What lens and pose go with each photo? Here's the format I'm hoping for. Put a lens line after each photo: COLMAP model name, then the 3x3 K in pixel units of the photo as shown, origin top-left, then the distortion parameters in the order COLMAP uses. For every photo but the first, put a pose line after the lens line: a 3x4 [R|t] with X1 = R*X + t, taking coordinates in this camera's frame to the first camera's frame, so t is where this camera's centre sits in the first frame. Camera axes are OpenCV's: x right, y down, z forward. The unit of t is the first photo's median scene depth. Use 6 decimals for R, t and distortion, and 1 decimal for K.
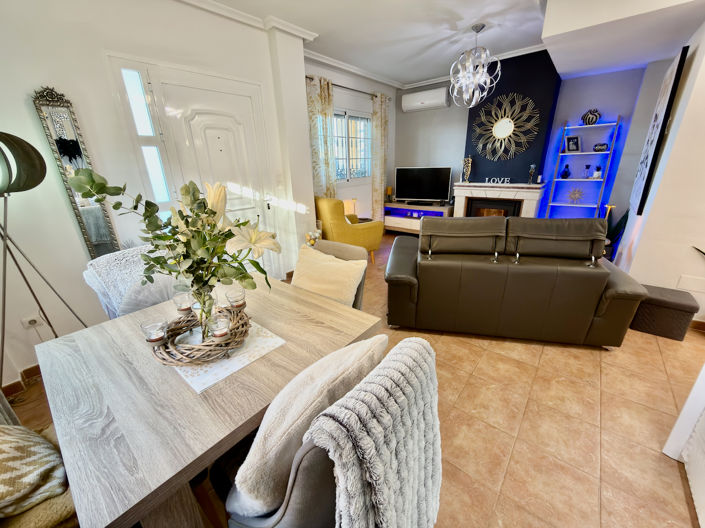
lens RADIAL K [[281.5, 0, 353.3], [0, 281.5, 266.2], [0, 0, 1]] dist [-0.001657, -0.000697]
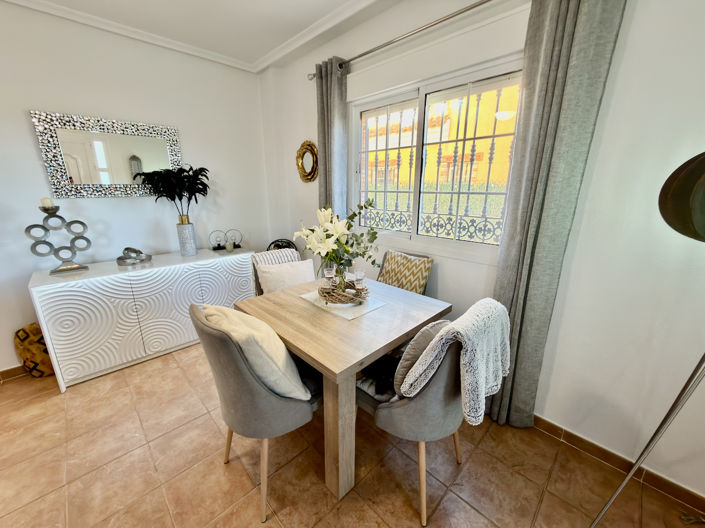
lens RADIAL K [[281.5, 0, 352.4], [0, 281.5, 266.2], [0, 0, 1]] dist [-0.001657, -0.000697]
pose [[-0.994724, -0.005622, 0.102433, -0.194298], [0.055655, 0.809207, 0.584882, -0.229698], [-0.086177, 0.587497, -0.804625, 0.591723]]
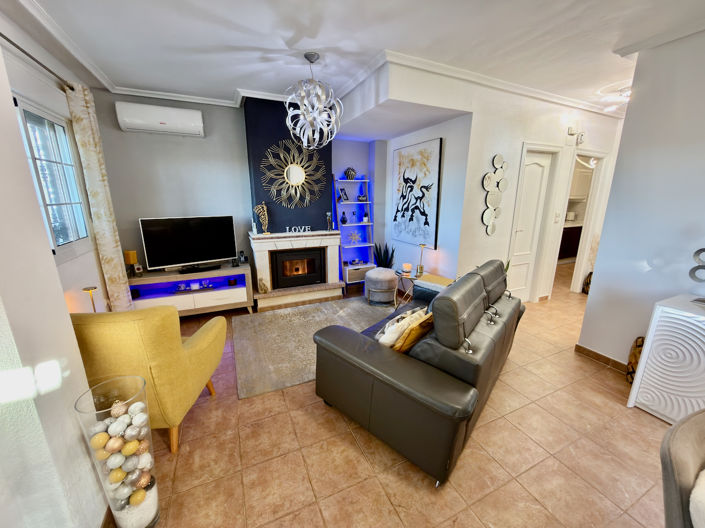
lens RADIAL K [[281.5, 0, 353.7], [0, 281.5, 264.3], [0, 0, 1]] dist [-0.001657, -0.000697]
pose [[0.431771, -0.181902, 0.883451, -0.250817], [0.298918, 0.952961, 0.050123, -0.202713], [-0.851012, 0.242438, 0.465835, 0.484237]]
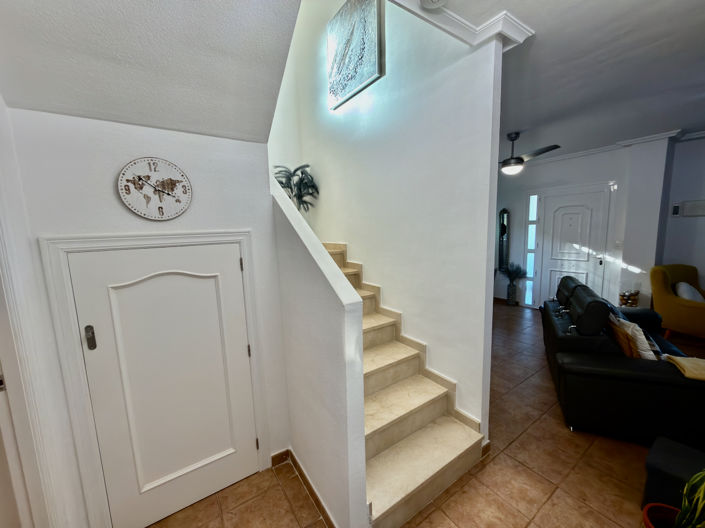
lens RADIAL K [[281.5, 0, 353.0], [0, 281.5, 267.9], [0, 0, 1]] dist [-0.001657, -0.000697]
pose [[-0.282972, 0.161183, -0.945488, 1.093188], [-0.301991, 0.920667, 0.247333, -0.131038], [0.910345, 0.355517, -0.211847, 0.162703]]
